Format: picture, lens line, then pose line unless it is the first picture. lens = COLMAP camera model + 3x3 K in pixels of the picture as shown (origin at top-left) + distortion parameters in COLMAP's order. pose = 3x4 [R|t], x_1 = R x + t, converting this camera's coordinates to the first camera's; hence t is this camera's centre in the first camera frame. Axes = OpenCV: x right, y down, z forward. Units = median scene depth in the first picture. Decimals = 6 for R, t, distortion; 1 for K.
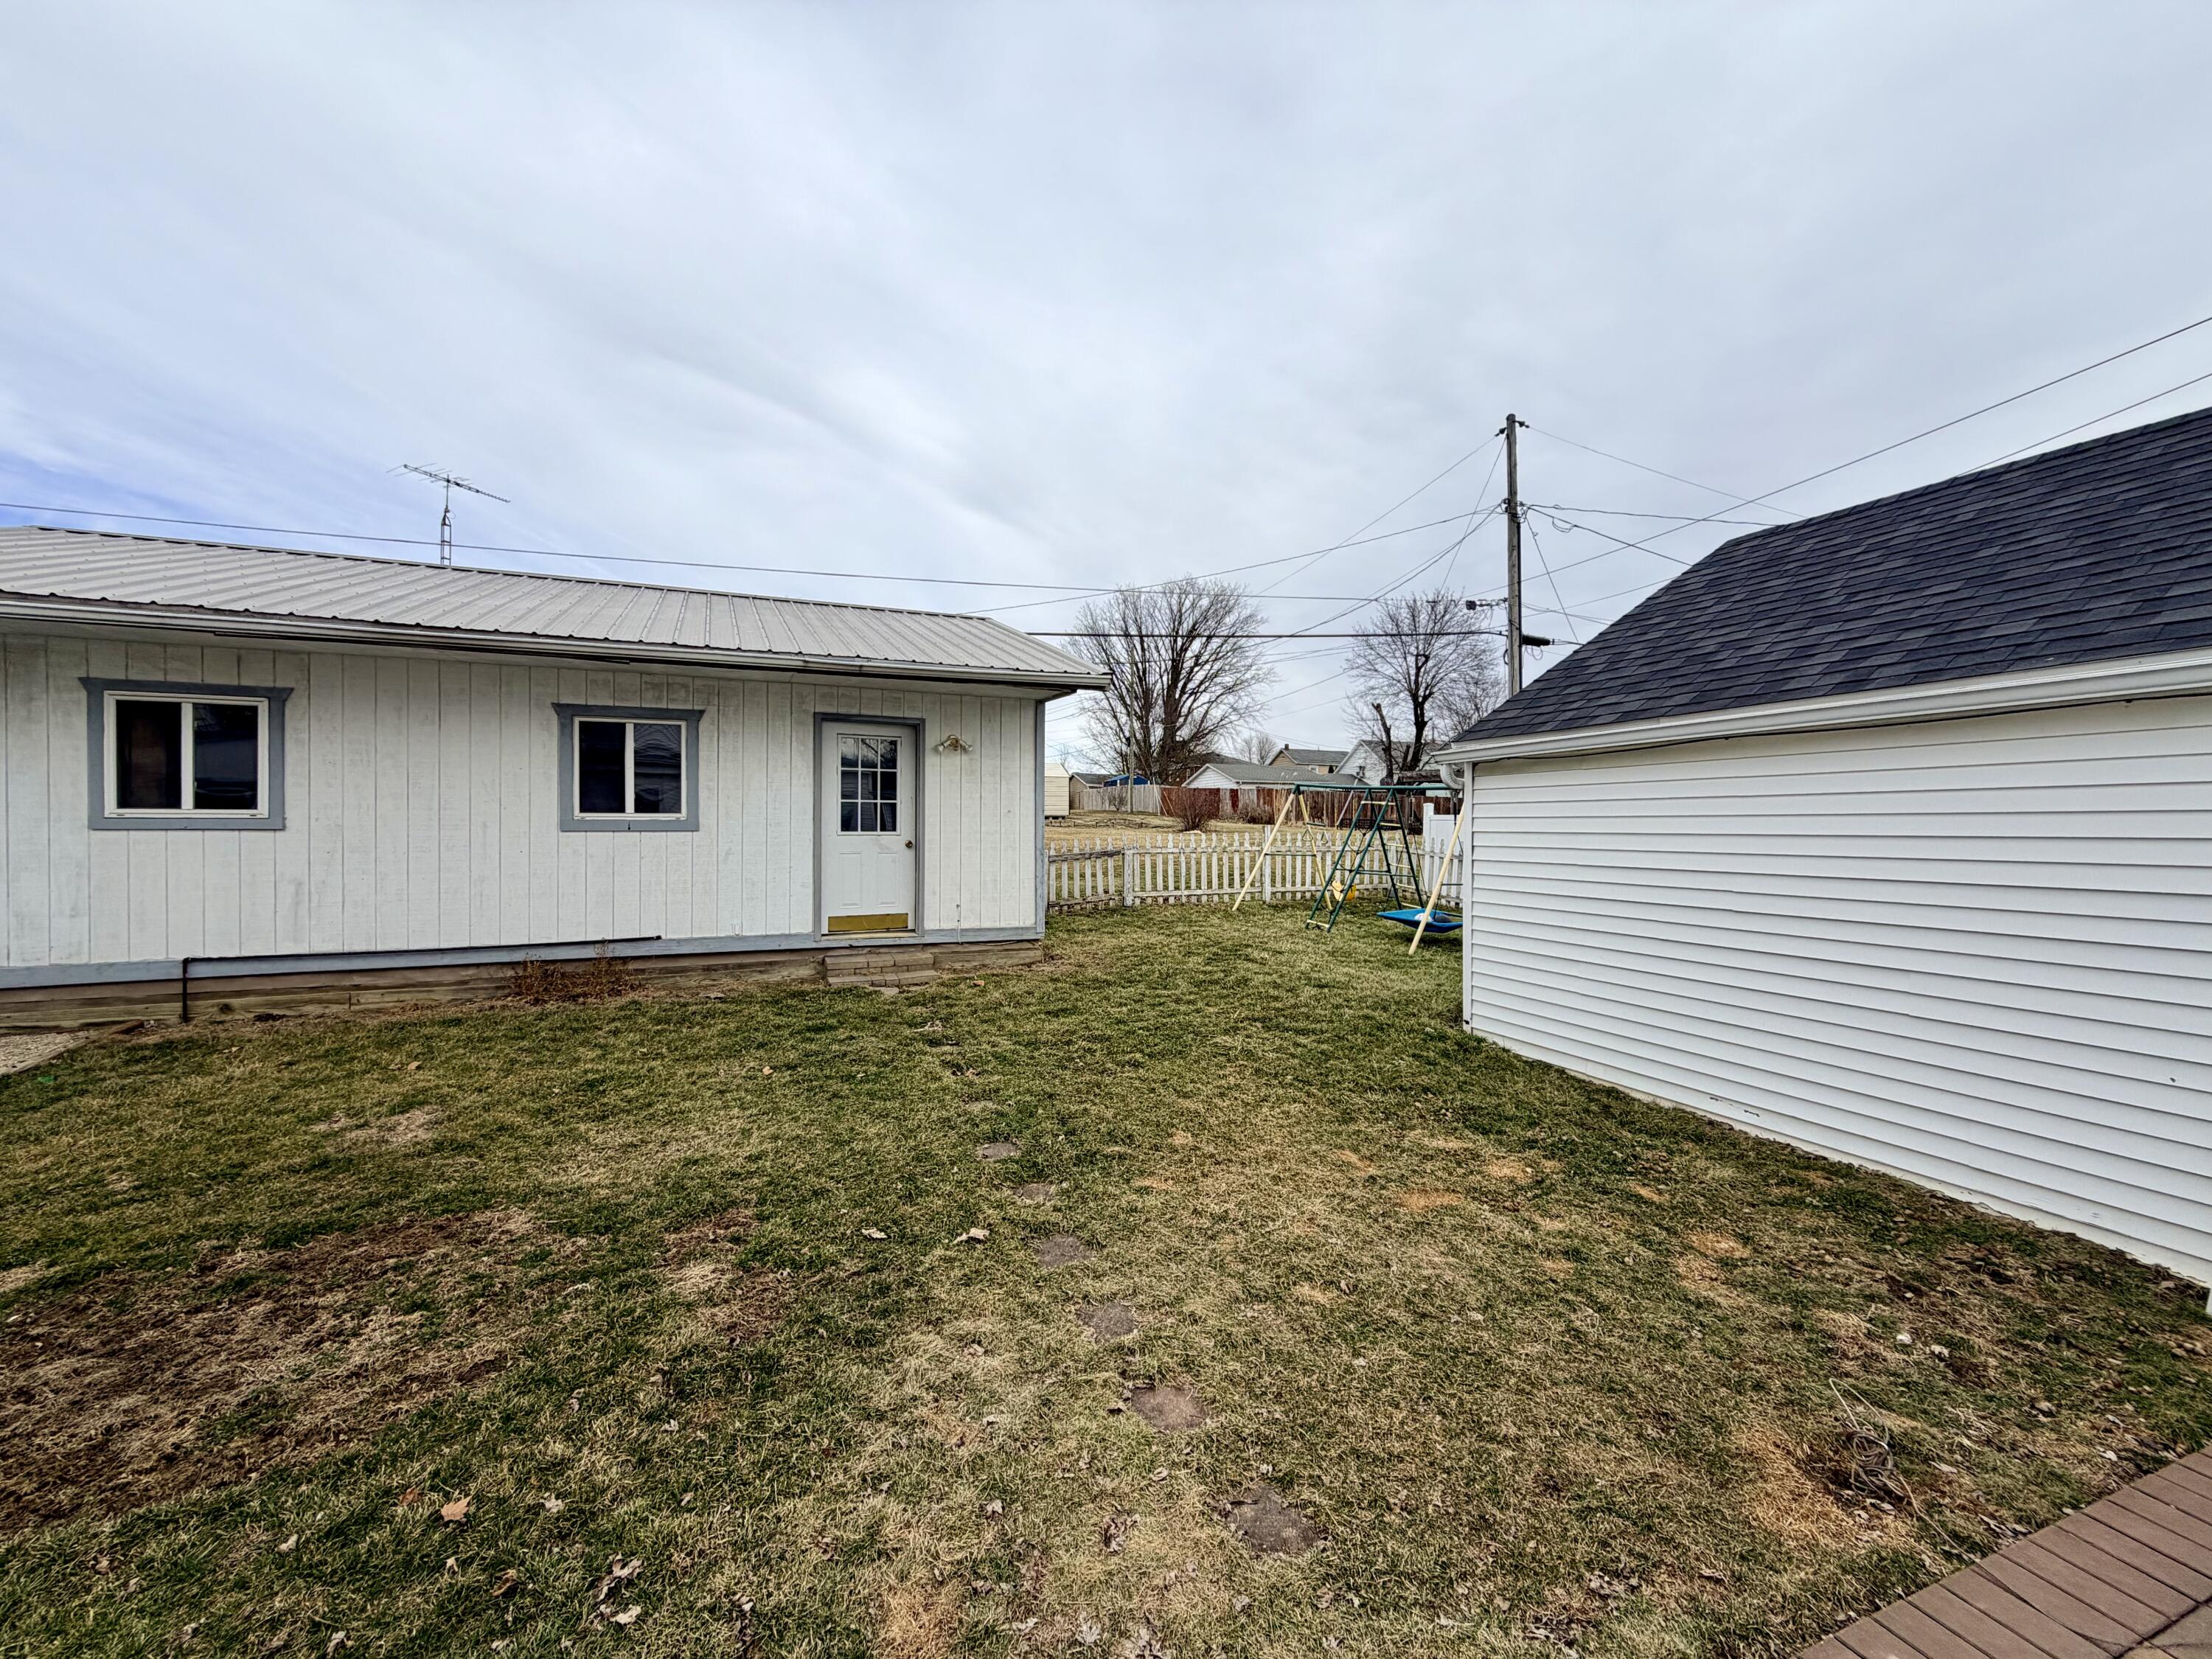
lens RADIAL K [[884.3, 0, 1103.7], [0, 884.3, 823.8], [0, 0, 1]] dist [0.000075, 0.000784]
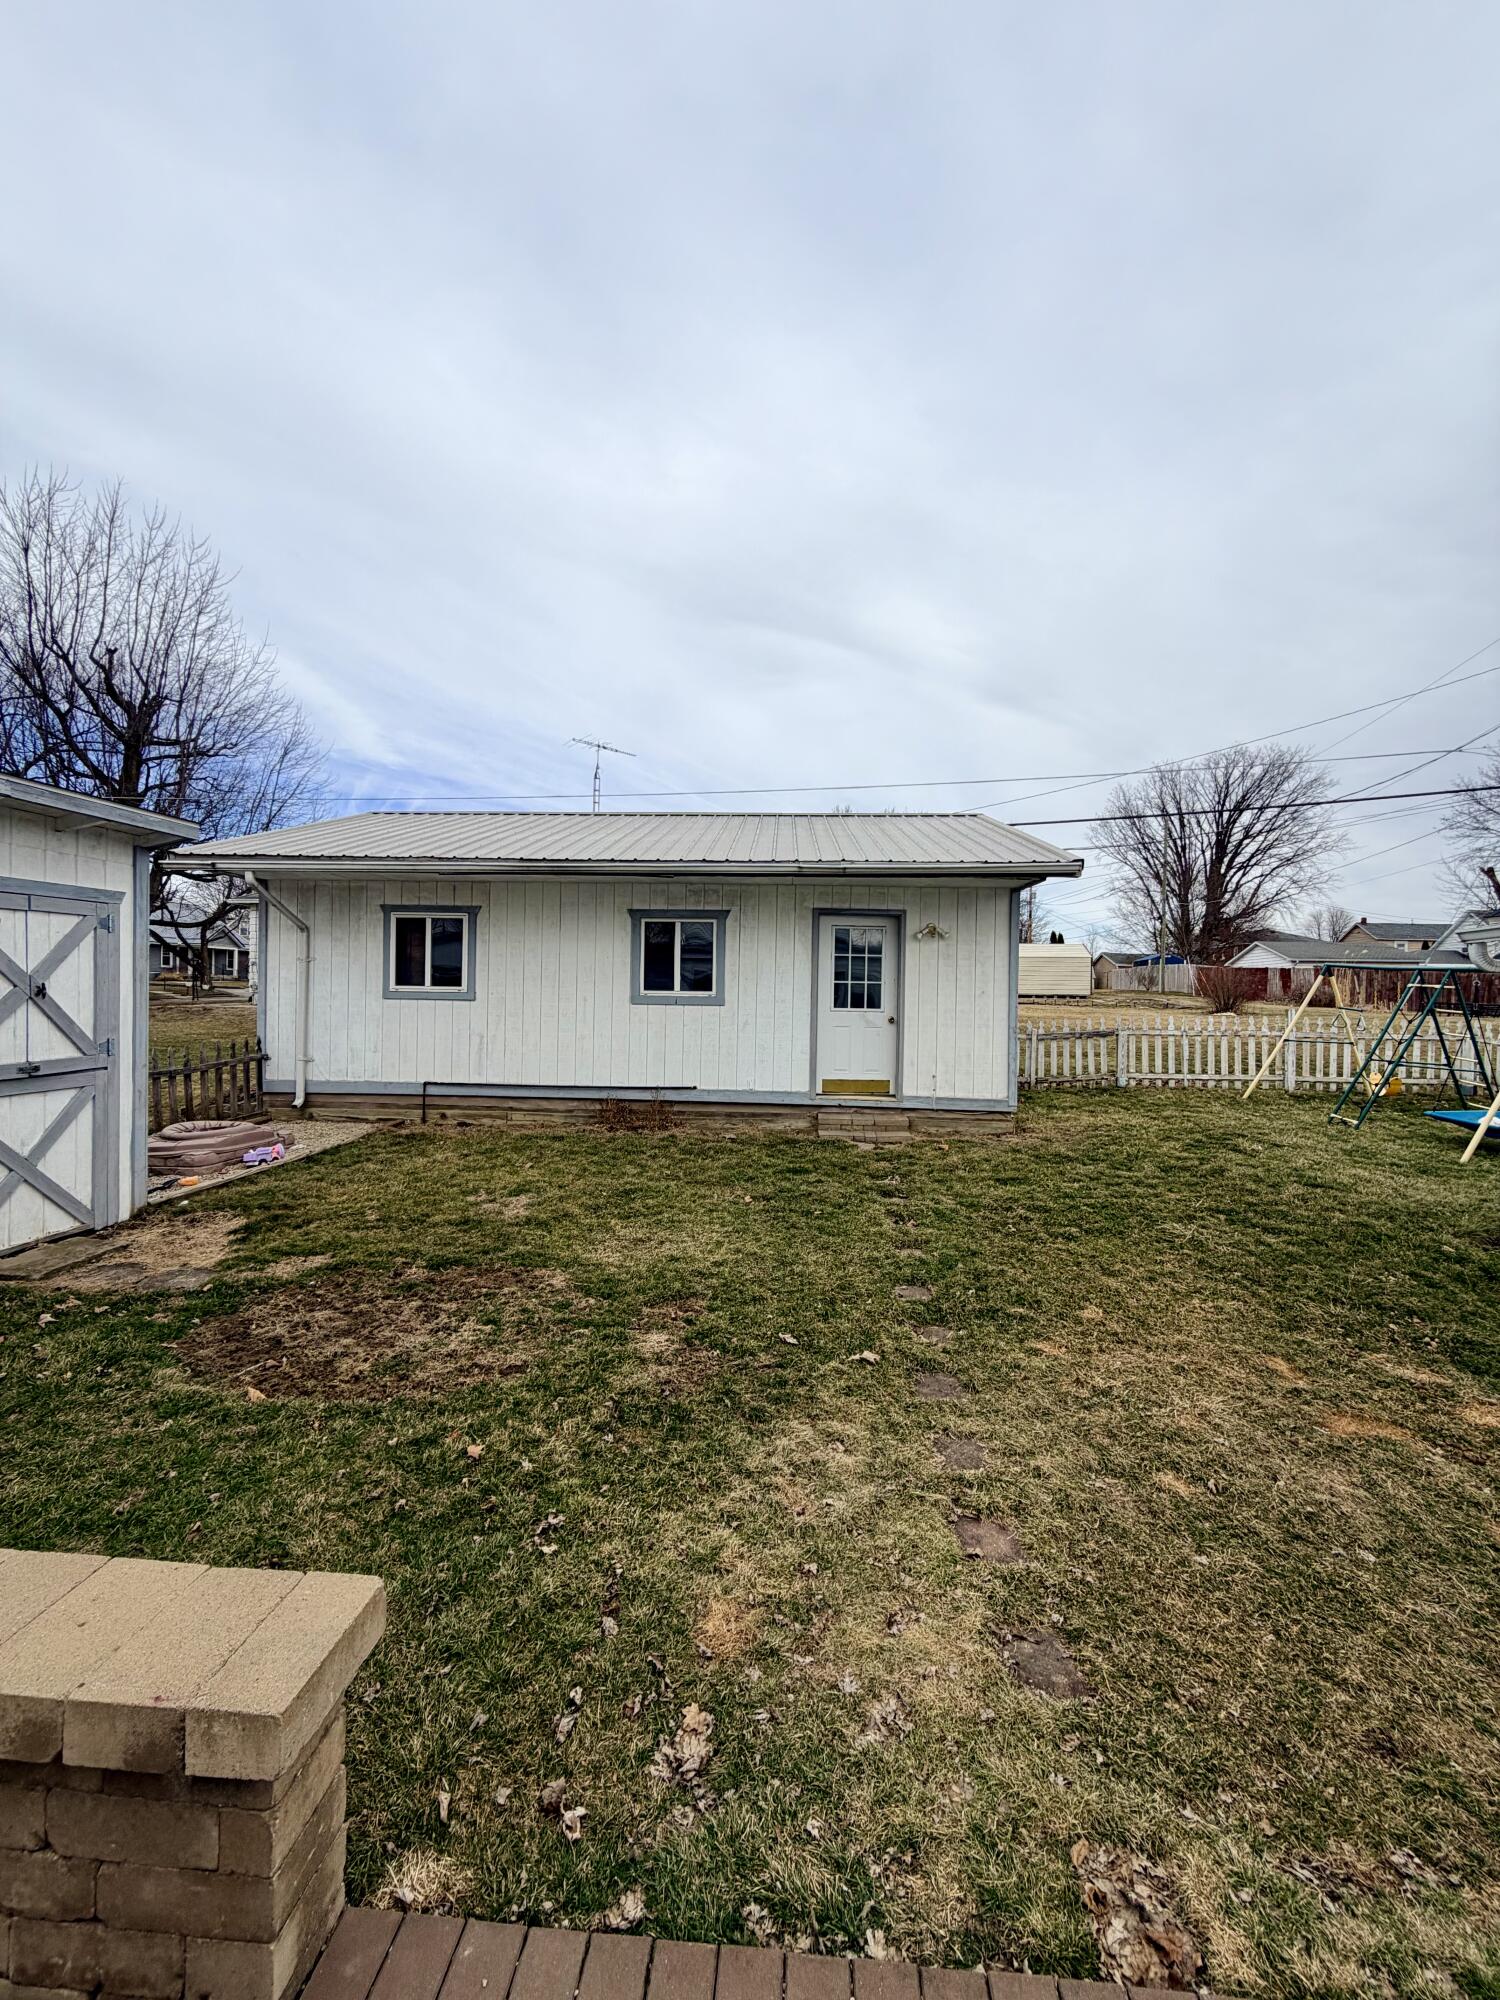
lens RADIAL K [[799.6, 0, 754.3], [0, 799.6, 1007.4], [0, 0, 1]] dist [0.000075, 0.000784]
pose [[0.897502, 0.018348, -0.440628, 0.138862], [-0.014308, 0.999820, 0.012490, -0.007366], [0.440778, -0.004906, 0.897603, -0.011741]]
